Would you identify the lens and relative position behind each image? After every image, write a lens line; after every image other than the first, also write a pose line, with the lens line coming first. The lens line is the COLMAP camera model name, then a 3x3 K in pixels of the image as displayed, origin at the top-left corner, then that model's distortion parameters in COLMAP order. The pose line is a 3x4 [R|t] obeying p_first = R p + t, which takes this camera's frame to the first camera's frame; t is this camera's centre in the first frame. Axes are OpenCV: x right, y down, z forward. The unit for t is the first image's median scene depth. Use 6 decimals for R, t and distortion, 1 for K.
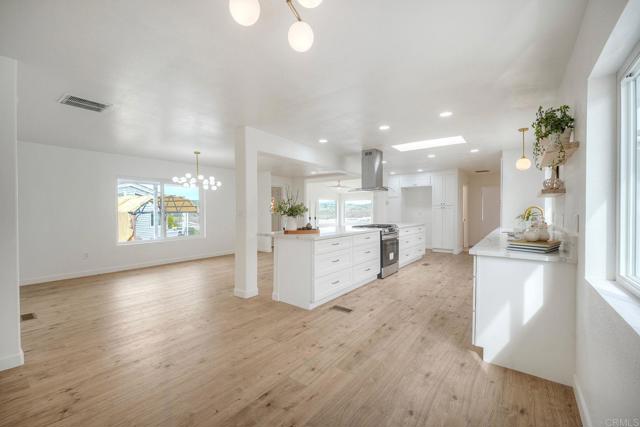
lens RADIAL K [[268.0, 0, 324.1], [0, 268.0, 212.9], [0, 0, 1]] dist [0.001785, -0.000529]
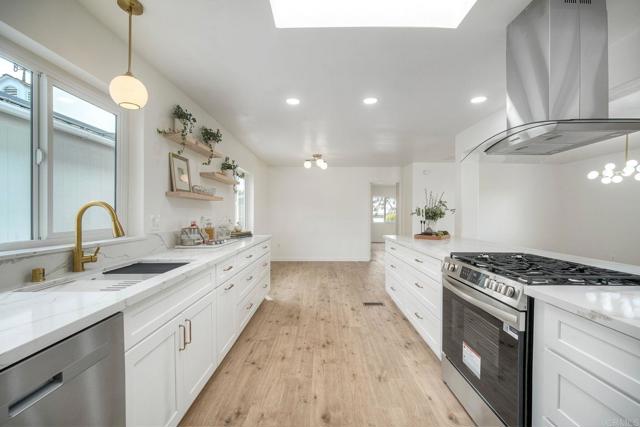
lens RADIAL K [[268.0, 0, 322.1], [0, 268.0, 214.0], [0, 0, 1]] dist [0.001785, -0.000529]
pose [[-0.807610, 0.004575, -0.589699, 0.977719], [0.000752, 0.999977, 0.006727, -0.018685], [0.589716, 0.004990, -0.807595, 1.949113]]
